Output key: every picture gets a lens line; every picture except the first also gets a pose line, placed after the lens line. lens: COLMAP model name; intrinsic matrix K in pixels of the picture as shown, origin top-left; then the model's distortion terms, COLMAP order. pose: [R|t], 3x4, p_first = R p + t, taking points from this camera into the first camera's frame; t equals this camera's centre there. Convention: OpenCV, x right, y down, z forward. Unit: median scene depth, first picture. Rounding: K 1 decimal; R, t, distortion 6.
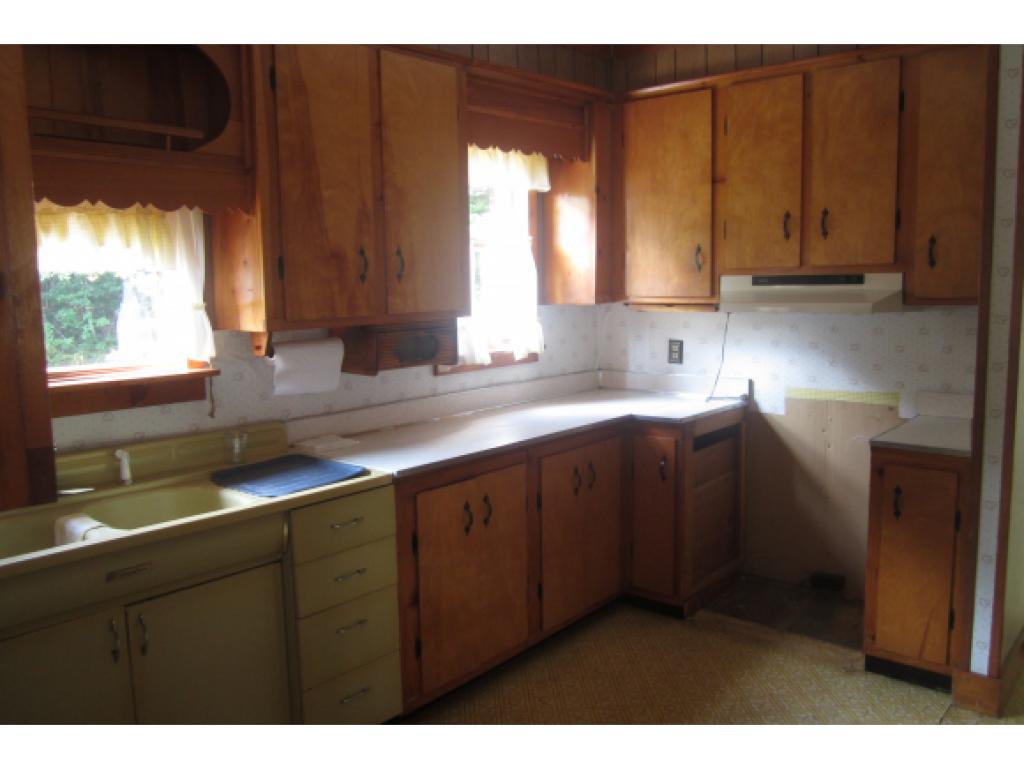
lens RADIAL K [[840.3, 0, 509.3], [0, 840.3, 384.2], [0, 0, 1]] dist [-0.053811, 0.033379]
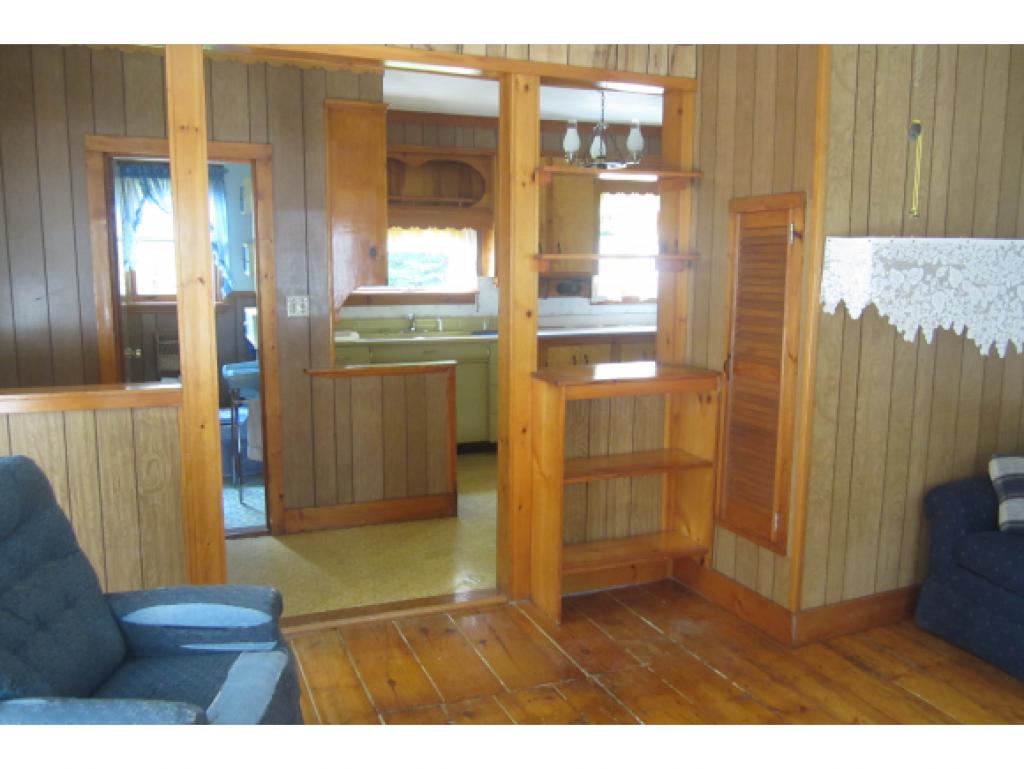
lens RADIAL K [[840.3, 0, 515.2], [0, 840.3, 387.1], [0, 0, 1]] dist [-0.053811, 0.033379]
pose [[0.883171, 0.090483, -0.460241, 0.902328], [-0.075758, 0.995851, 0.050409, 0.127569], [0.462893, -0.009653, 0.886362, -1.145013]]
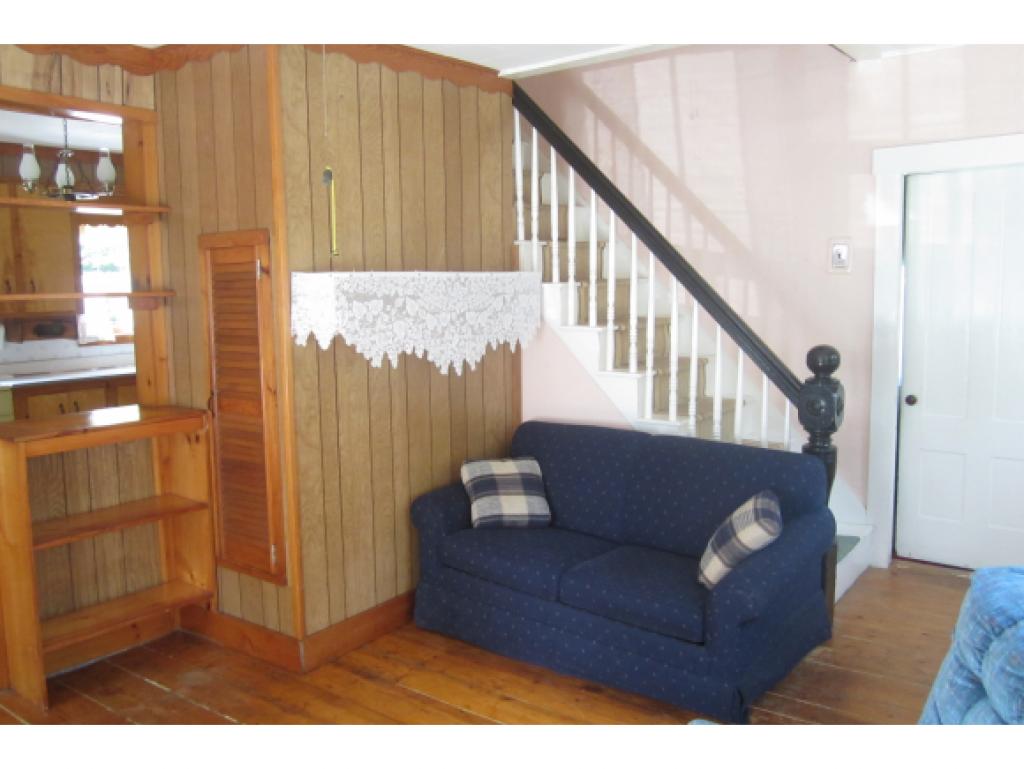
lens RADIAL K [[840.3, 0, 513.6], [0, 840.3, 387.5], [0, 0, 1]] dist [-0.053811, 0.033379]
pose [[0.998418, -0.002943, 0.056146, 0.982557], [0.003232, 0.999982, -0.005055, 0.118730], [-0.056130, 0.005228, 0.998410, -1.137561]]
